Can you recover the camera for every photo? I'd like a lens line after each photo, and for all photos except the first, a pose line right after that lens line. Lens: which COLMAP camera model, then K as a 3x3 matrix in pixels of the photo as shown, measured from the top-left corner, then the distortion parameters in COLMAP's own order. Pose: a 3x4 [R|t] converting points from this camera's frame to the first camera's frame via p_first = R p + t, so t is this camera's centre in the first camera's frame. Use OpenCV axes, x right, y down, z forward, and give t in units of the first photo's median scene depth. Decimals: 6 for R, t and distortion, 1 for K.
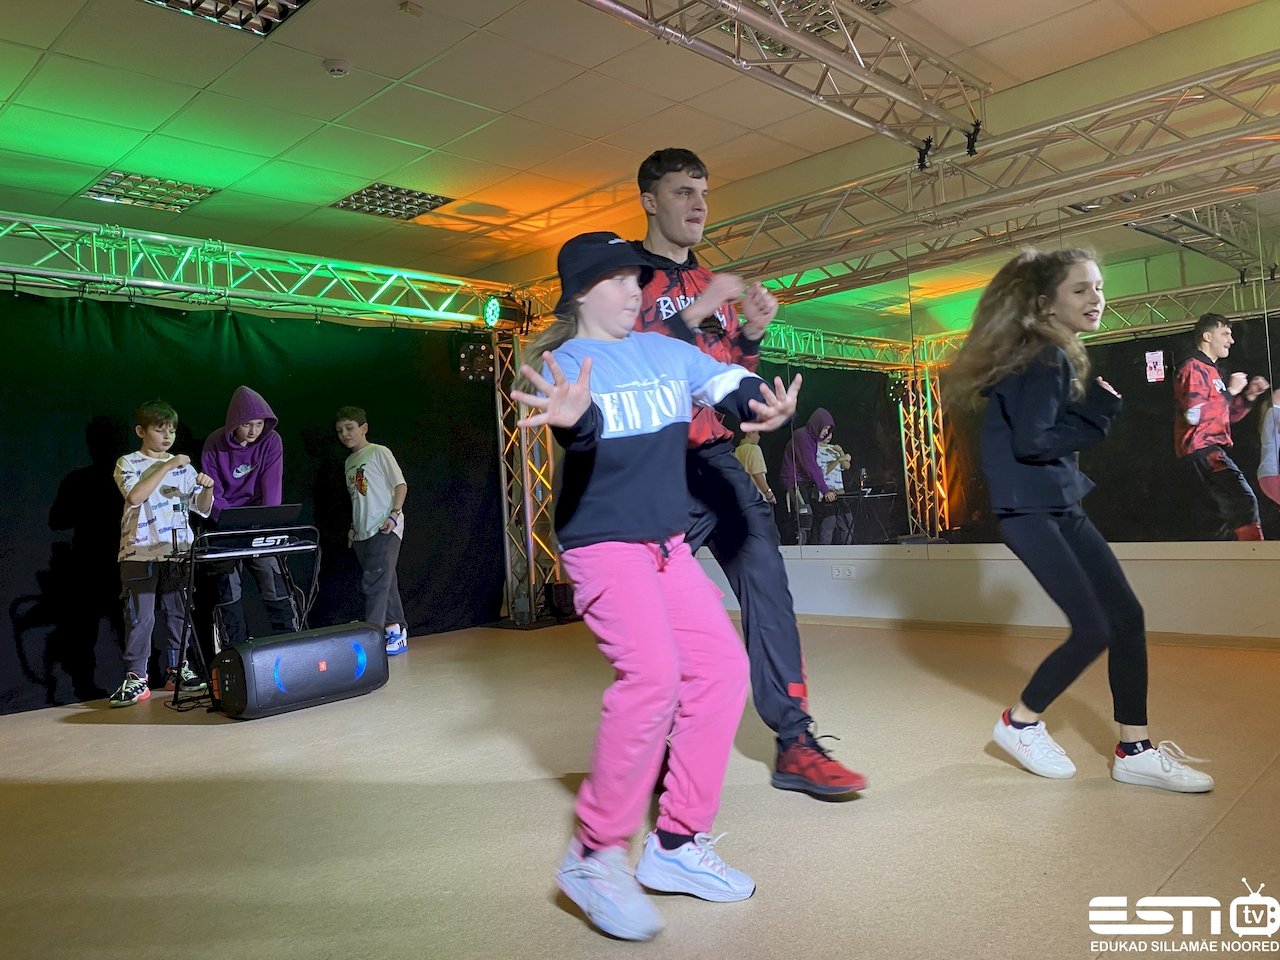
lens RADIAL K [[969.8, 0, 645.0], [0, 969.8, 475.3], [0, 0, 1]] dist [-0.004411, -0.010723]
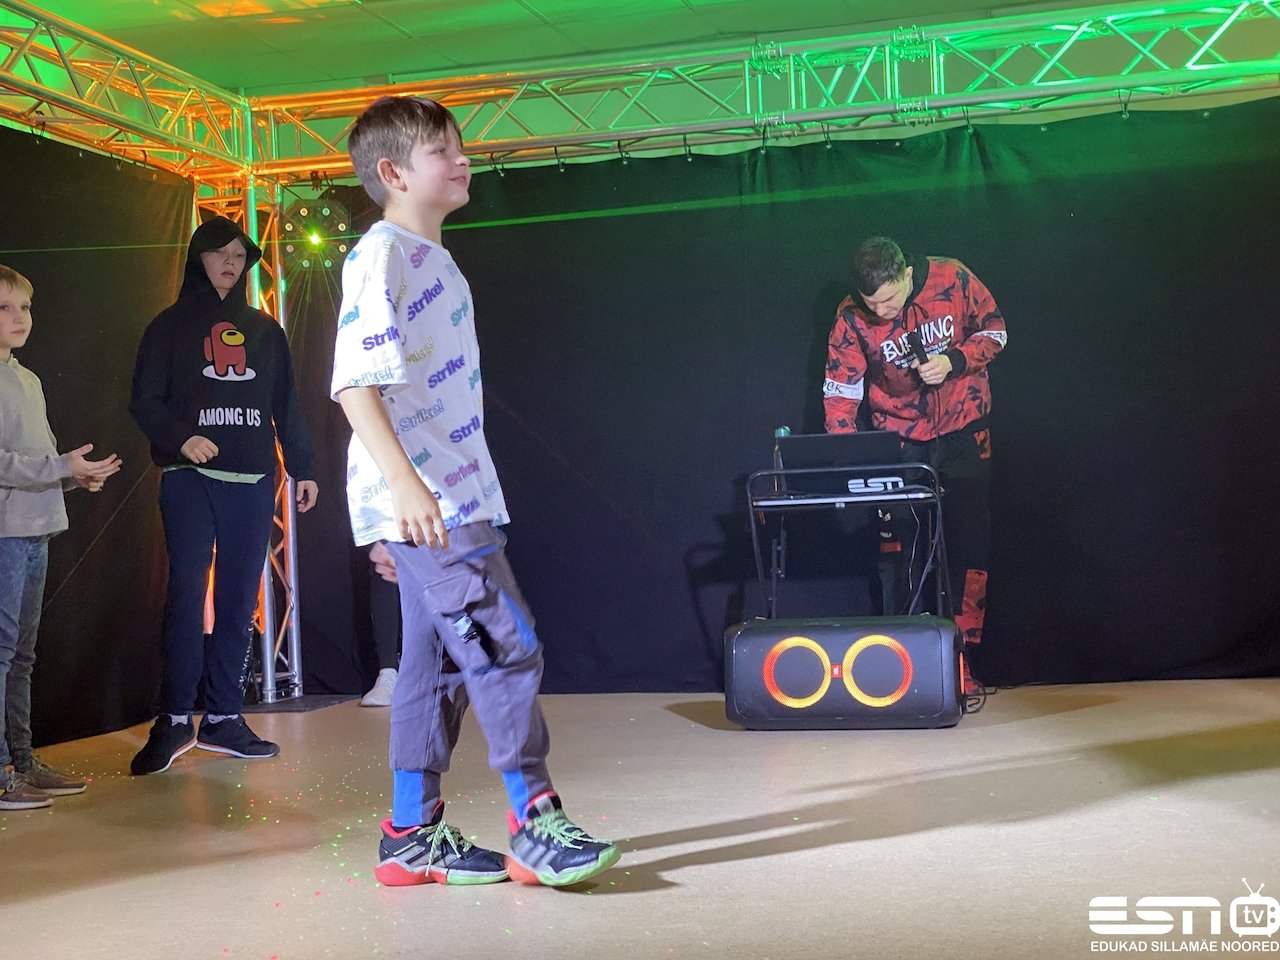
lens RADIAL K [[1936.3, 0, 637.7], [0, 1936.3, 478.3], [0, 0, 1]] dist [0.072181, -0.054121]
pose [[0.469767, 0.017216, -0.882623, 0.630536], [0.033610, 0.998736, 0.037369, 0.007345], [0.882150, -0.047220, 0.468595, 0.205142]]
